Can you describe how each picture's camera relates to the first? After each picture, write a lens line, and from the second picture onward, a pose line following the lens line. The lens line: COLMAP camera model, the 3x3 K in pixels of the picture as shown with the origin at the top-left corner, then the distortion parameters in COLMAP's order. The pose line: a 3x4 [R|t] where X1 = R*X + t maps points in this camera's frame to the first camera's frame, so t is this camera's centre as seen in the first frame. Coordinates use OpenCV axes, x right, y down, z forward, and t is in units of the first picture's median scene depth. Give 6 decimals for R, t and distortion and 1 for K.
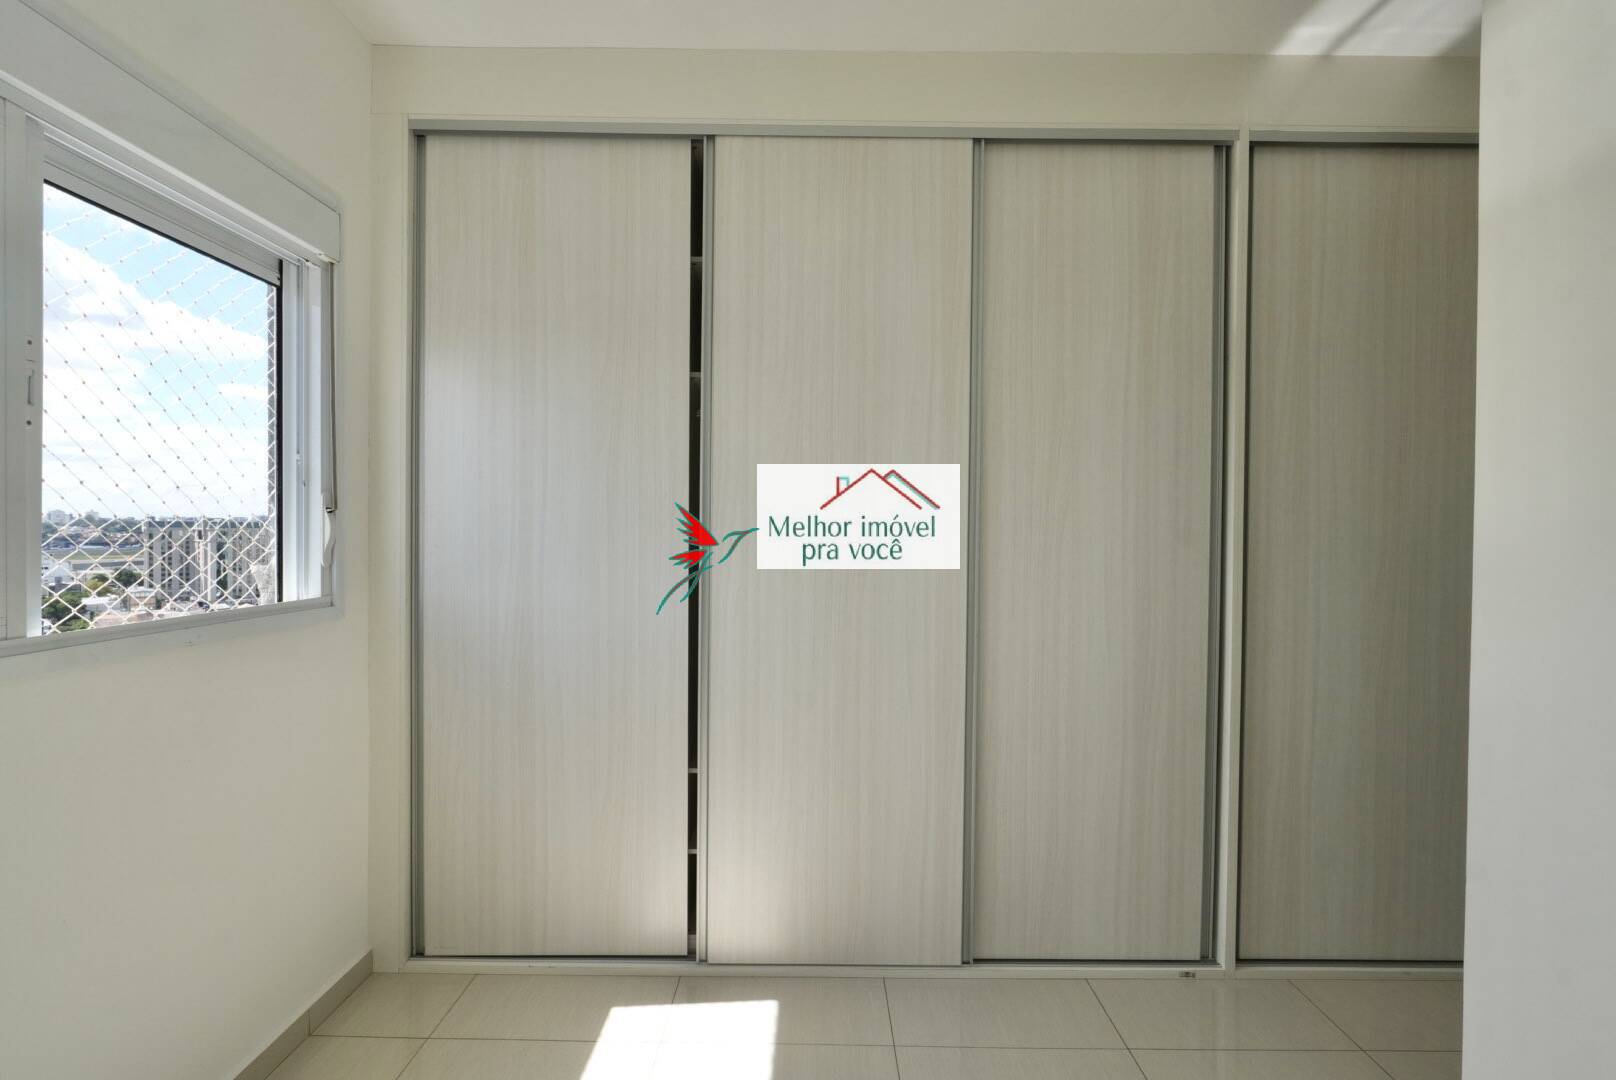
lens RADIAL K [[754.1, 0, 814.6], [0, 754.1, 539.2], [0, 0, 1]] dist [0.000167, -0.000007]
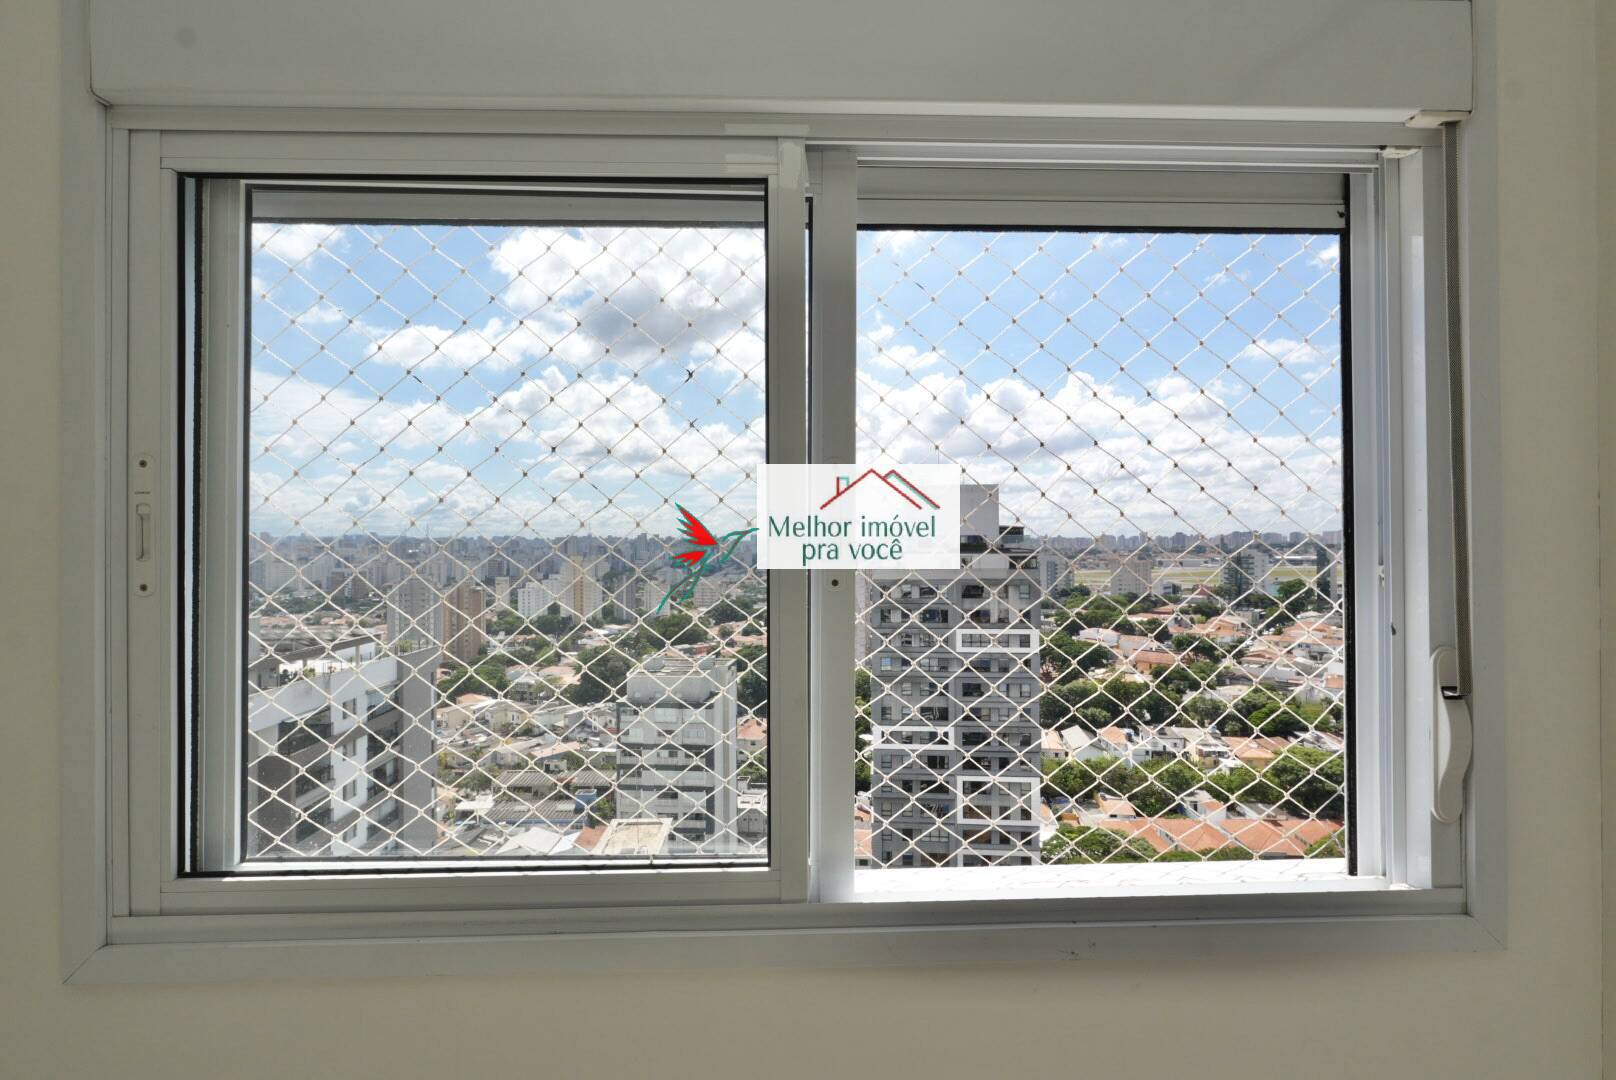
lens RADIAL K [[736.7, 0, 811.2], [0, 736.7, 540.7], [0, 0, 1]] dist [-0.002706, -0.000051]
pose [[0.025780, -0.007900, -0.999636, -0.236244], [-0.010718, 0.999909, -0.008178, -0.122554], [0.999610, 0.010925, 0.025693, 0.638199]]
